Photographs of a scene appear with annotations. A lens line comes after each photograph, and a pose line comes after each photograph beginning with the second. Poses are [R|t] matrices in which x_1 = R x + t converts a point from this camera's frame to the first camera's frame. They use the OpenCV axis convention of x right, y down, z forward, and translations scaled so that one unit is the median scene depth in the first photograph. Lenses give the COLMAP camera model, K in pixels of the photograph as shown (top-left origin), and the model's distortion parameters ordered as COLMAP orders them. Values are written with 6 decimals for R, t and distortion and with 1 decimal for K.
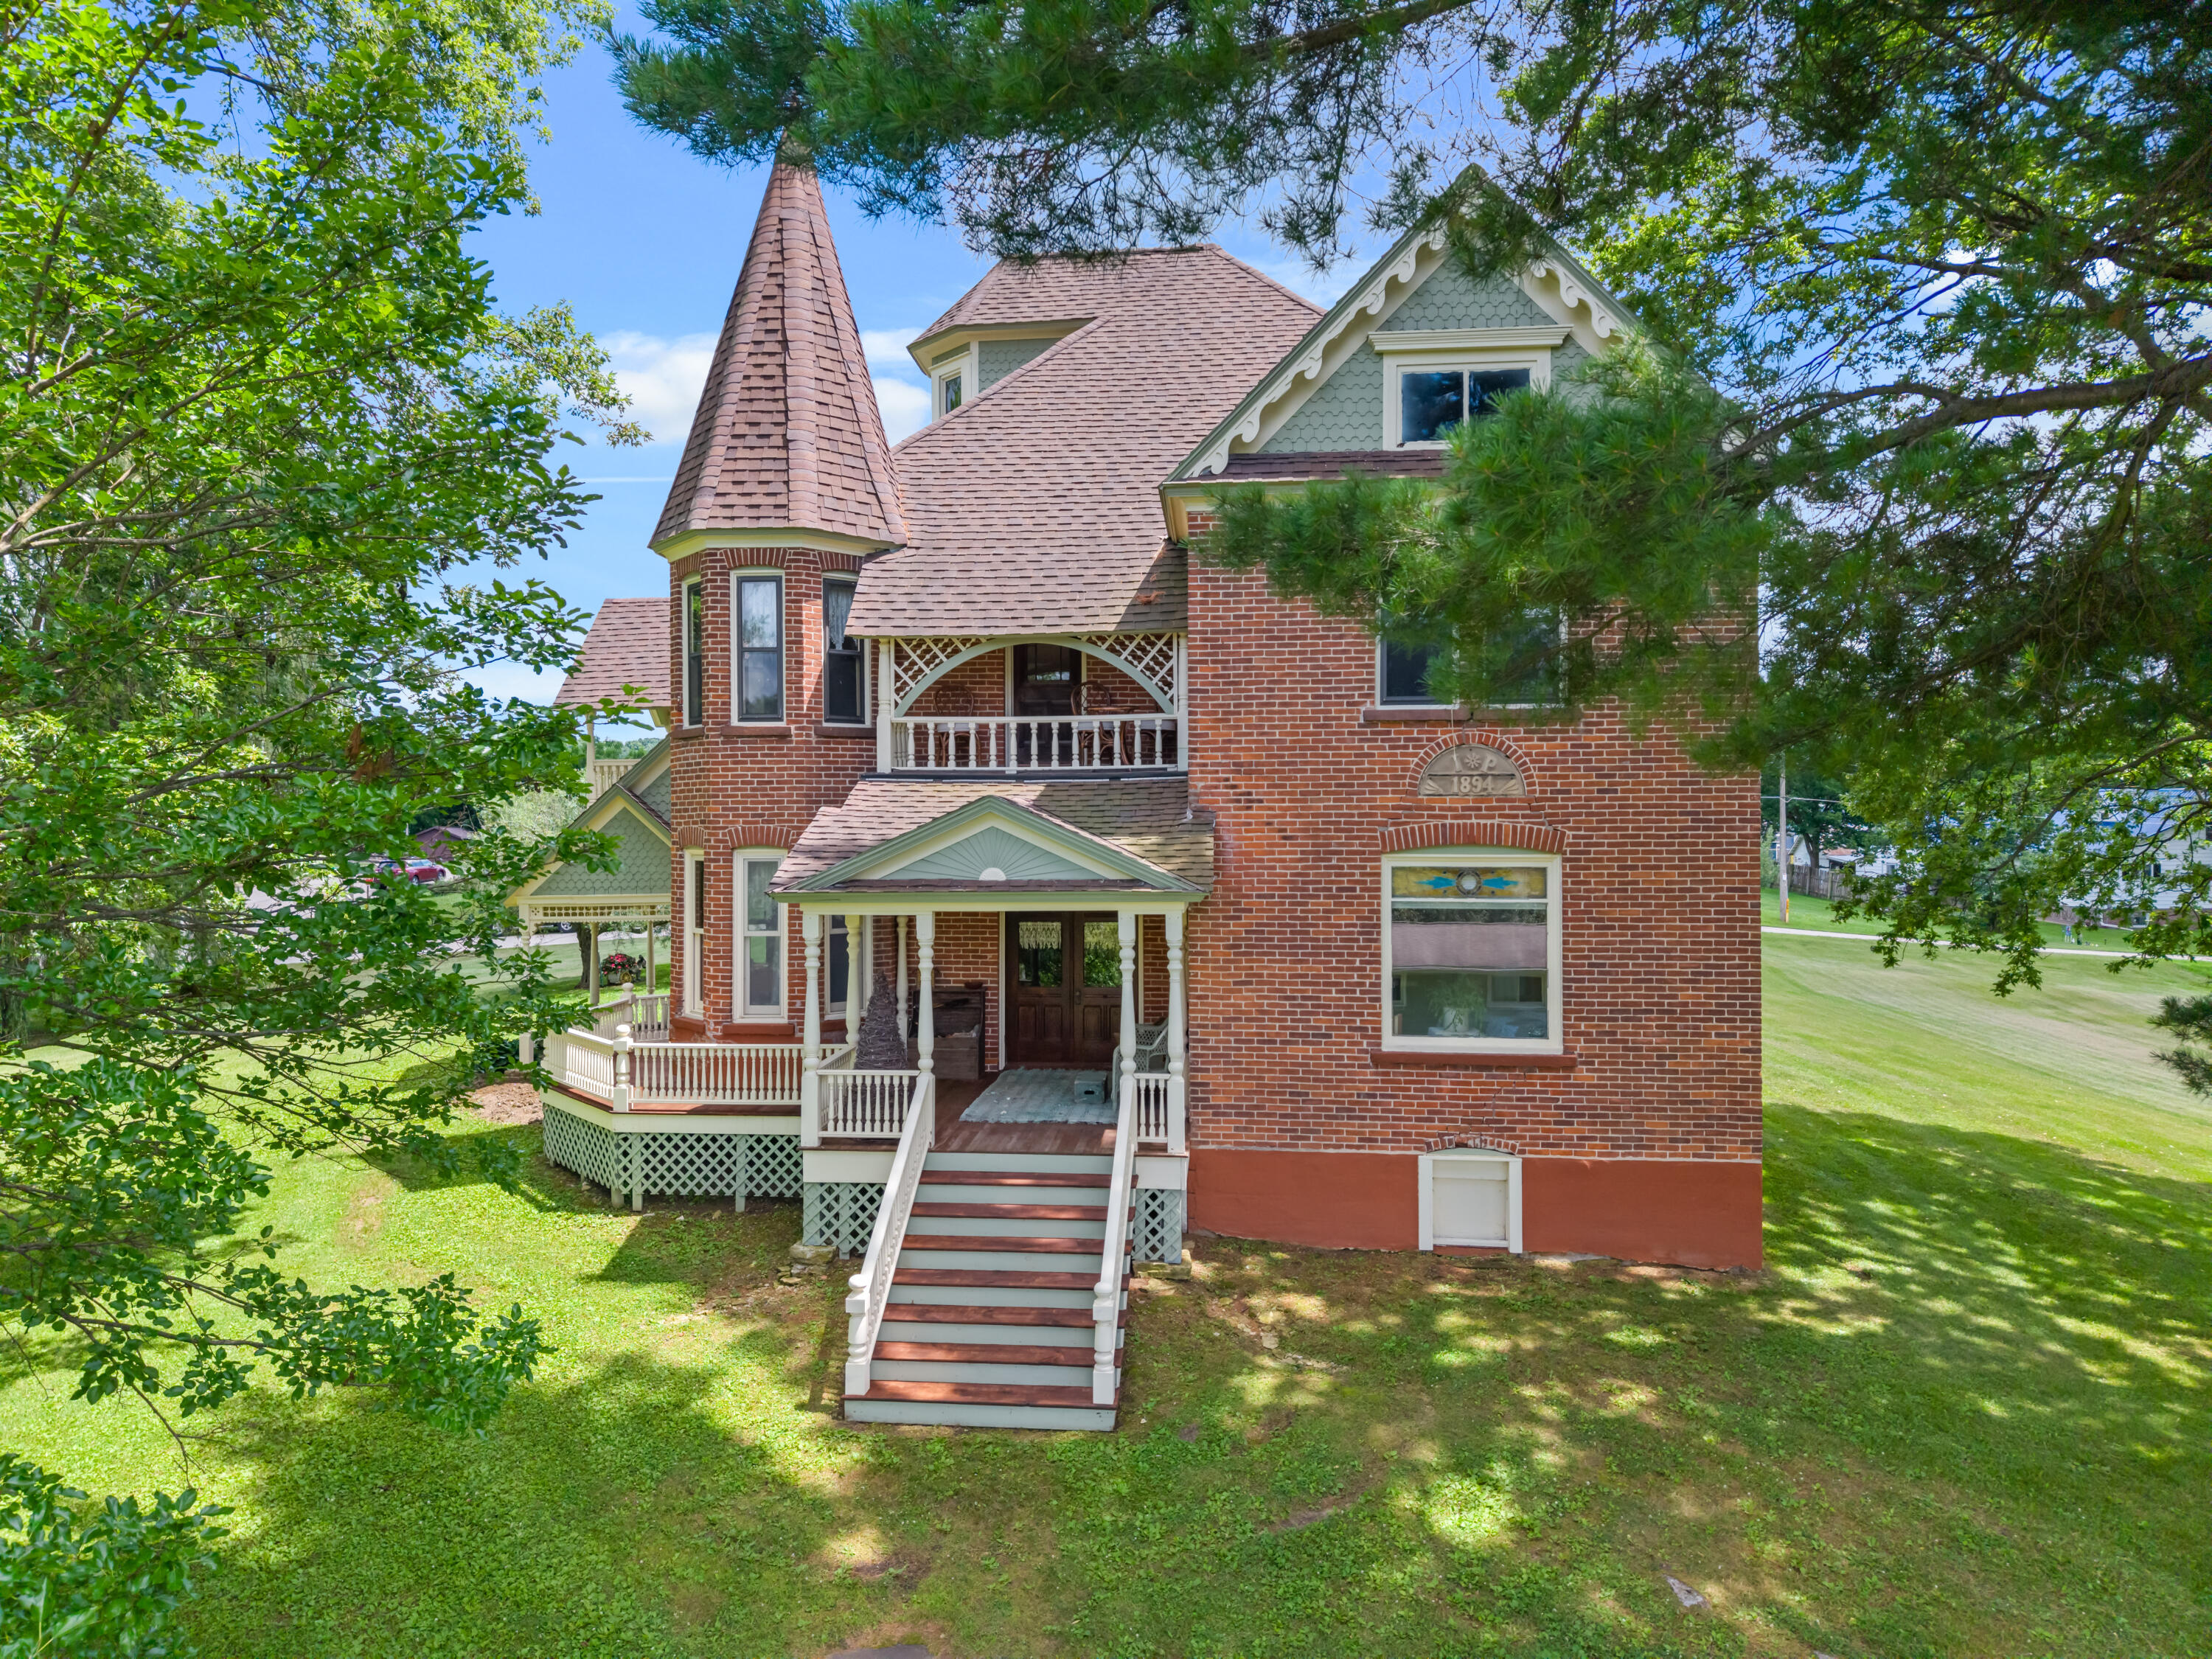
lens RADIAL K [[1511.5, 0, 1108.1], [0, 1511.5, 836.4], [0, 0, 1]] dist [-0.010935, 0.003640]
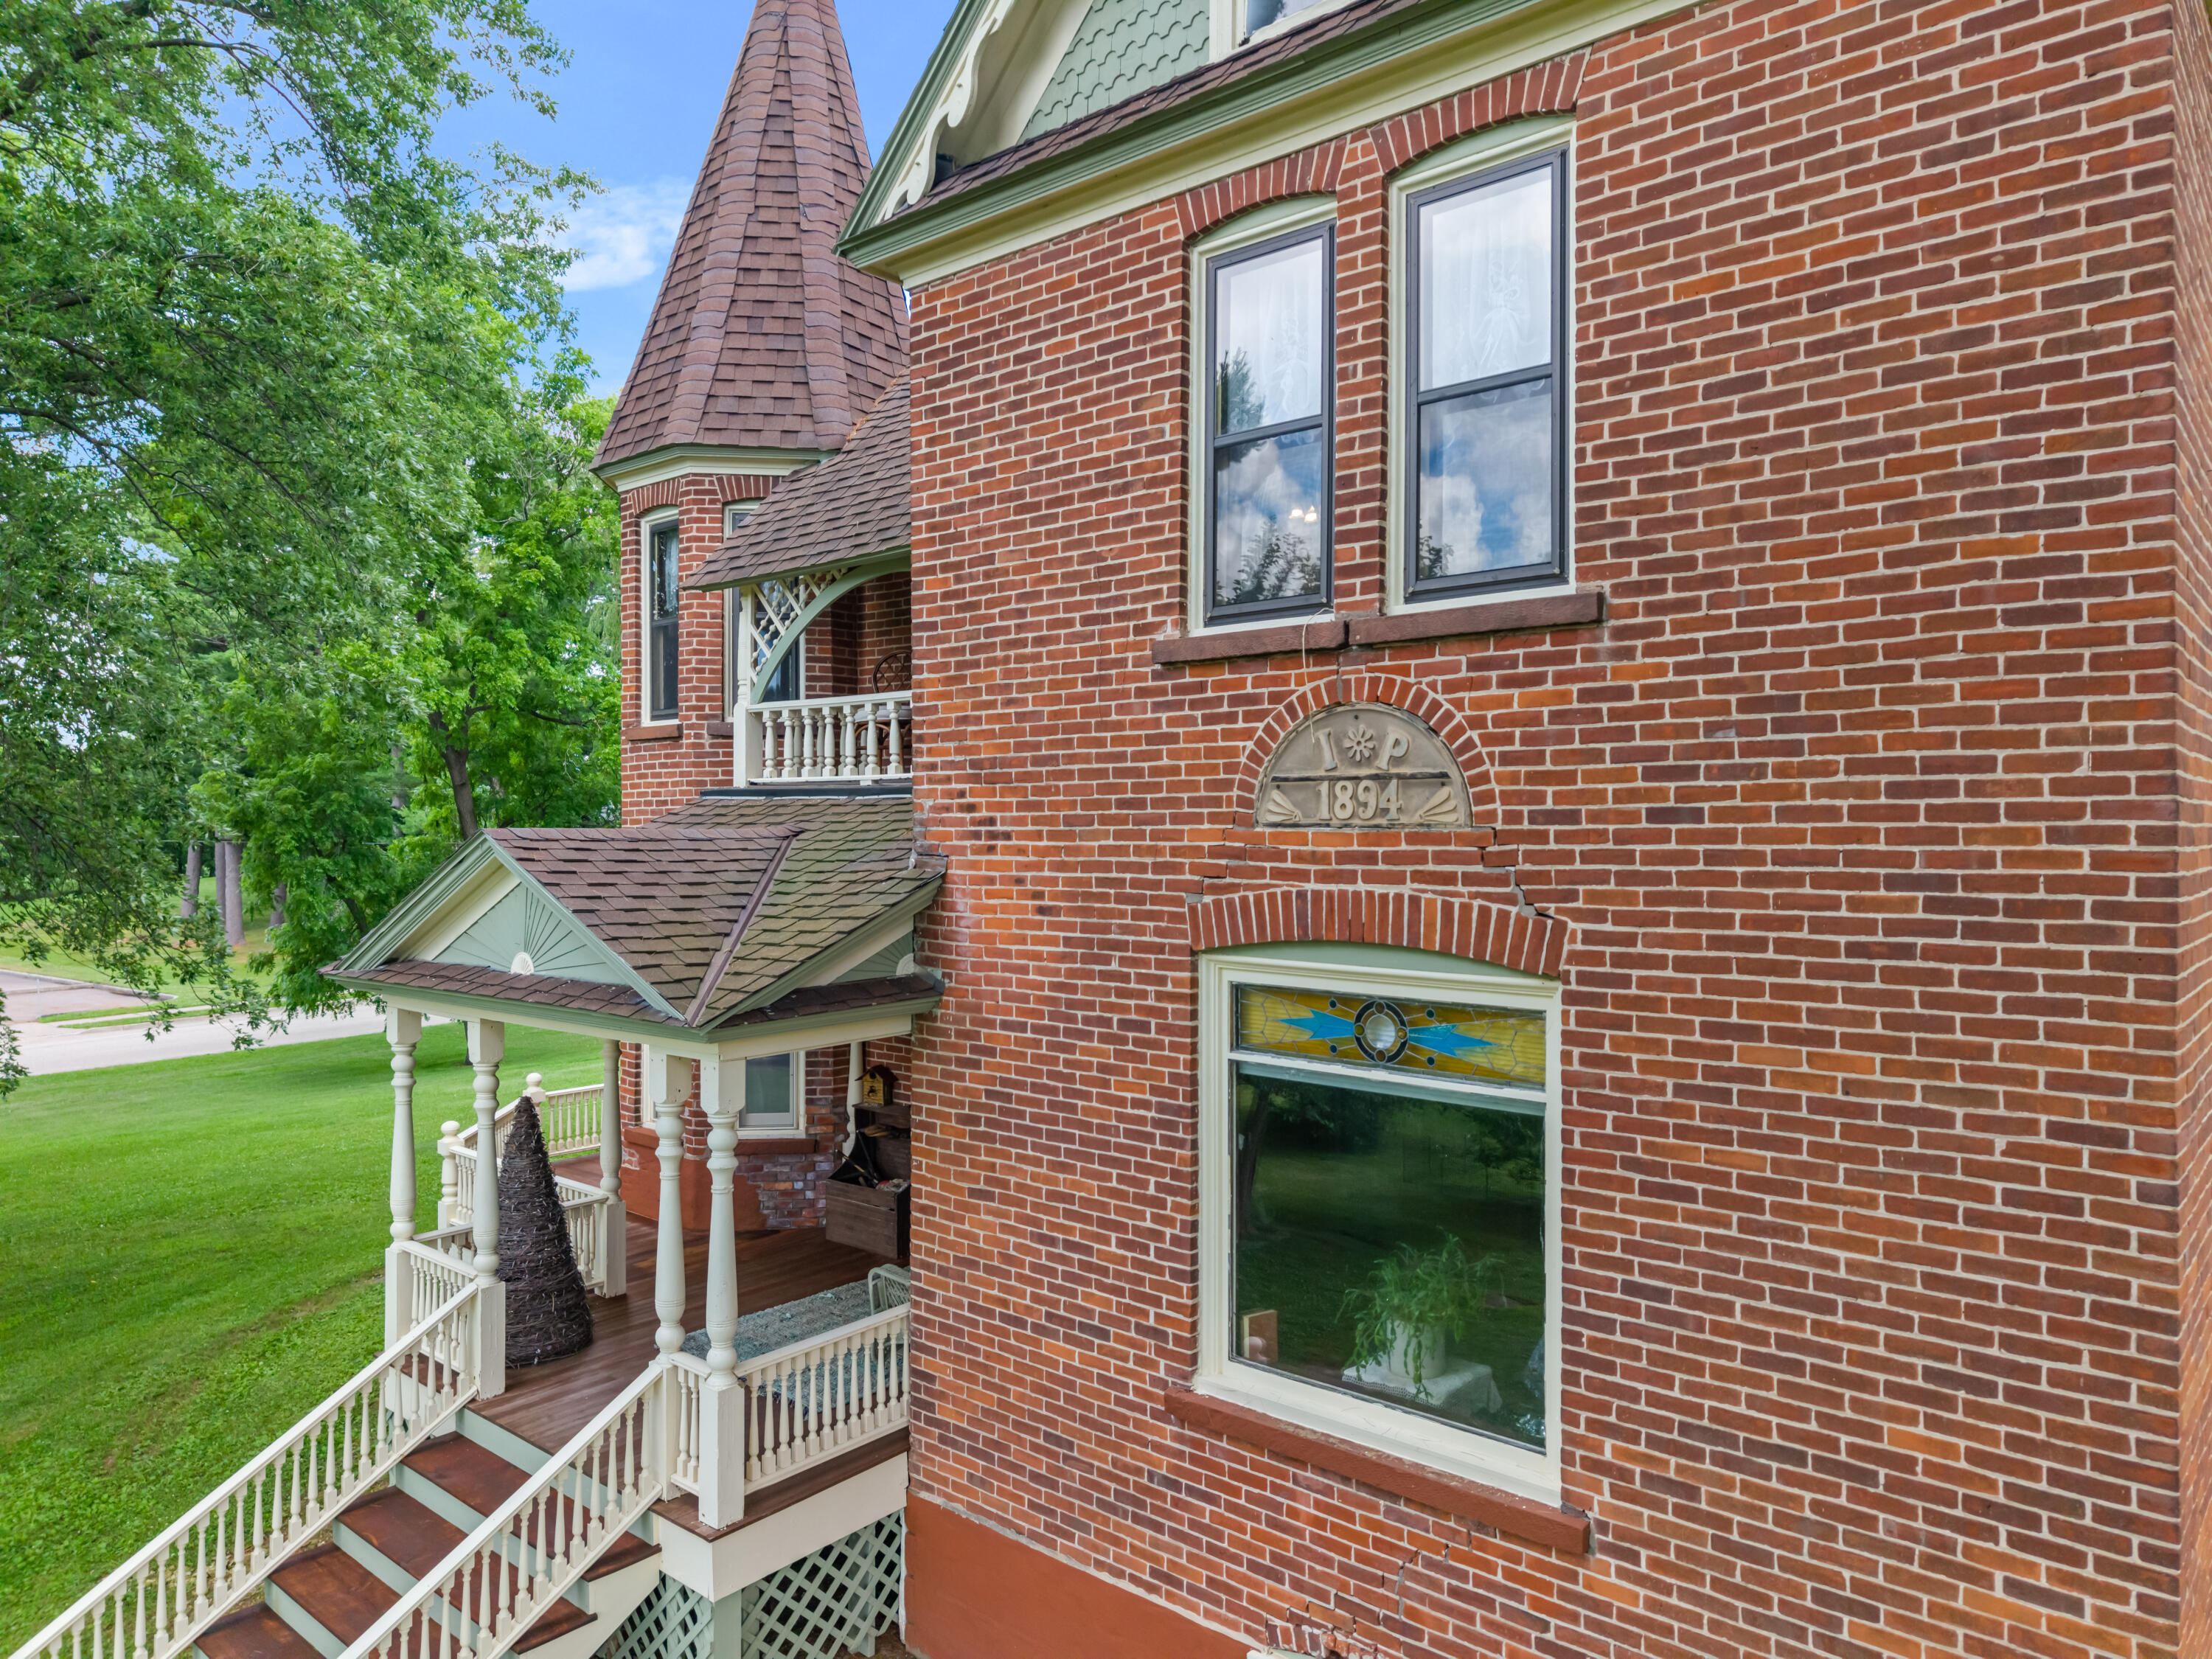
lens RADIAL K [[1511.5, 0, 1104.1], [0, 1511.5, 817.9], [0, 0, 1]] dist [-0.010935, 0.003640]
pose [[0.802860, -0.003423, -0.596158, 0.430534], [-0.001796, 0.999965, -0.008160, -0.025745], [0.596165, 0.007622, 0.802826, 0.620391]]
